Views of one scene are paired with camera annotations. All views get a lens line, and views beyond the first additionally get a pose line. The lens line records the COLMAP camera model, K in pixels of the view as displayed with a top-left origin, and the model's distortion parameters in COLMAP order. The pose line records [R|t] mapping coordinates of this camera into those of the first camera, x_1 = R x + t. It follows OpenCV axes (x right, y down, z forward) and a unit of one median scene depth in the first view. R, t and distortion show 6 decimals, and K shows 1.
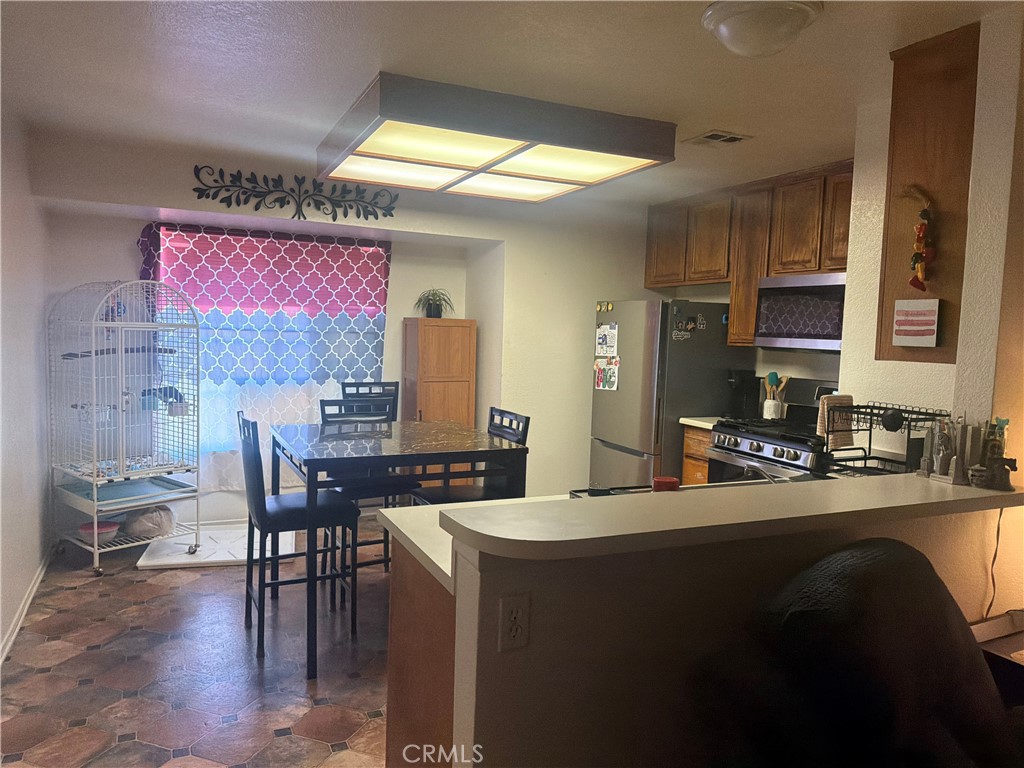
lens RADIAL K [[725.1, 0, 512.8], [0, 725.1, 388.5], [0, 0, 1]] dist [-0.016052, -0.004332]
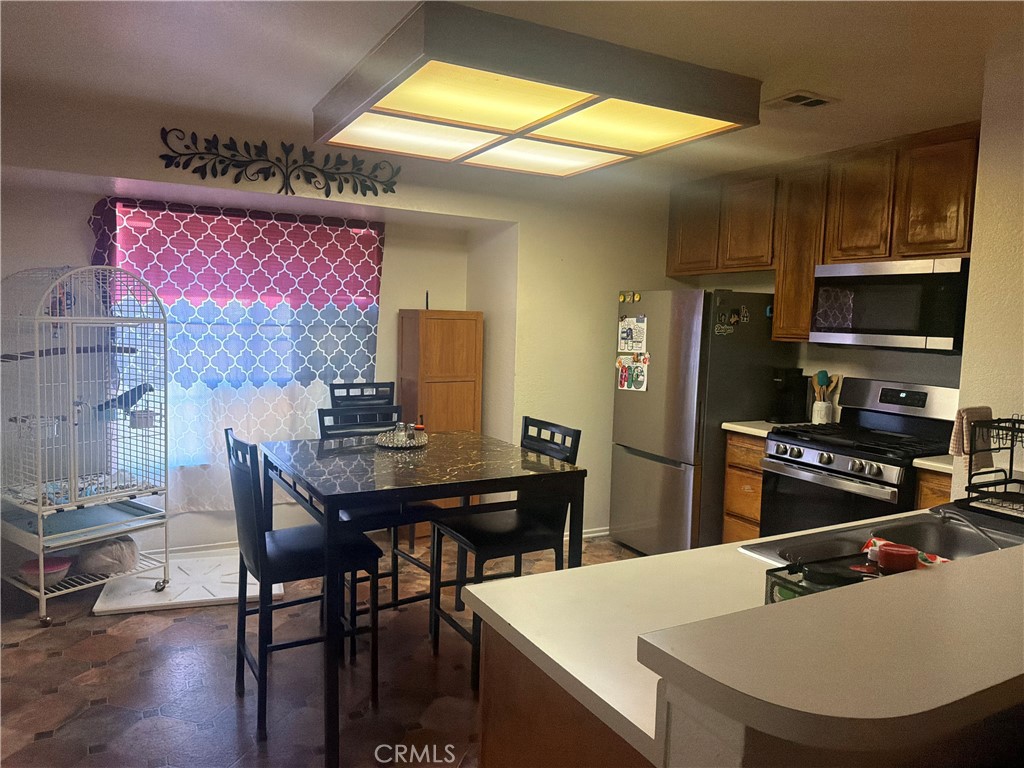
lens RADIAL K [[725.1, 0, 511.2], [0, 725.1, 377.4], [0, 0, 1]] dist [-0.016052, -0.004332]
pose [[0.997976, -0.006386, 0.063276, -0.088843], [0.006270, 0.999978, 0.002040, -0.019658], [-0.063288, -0.001639, 0.997994, 0.138932]]
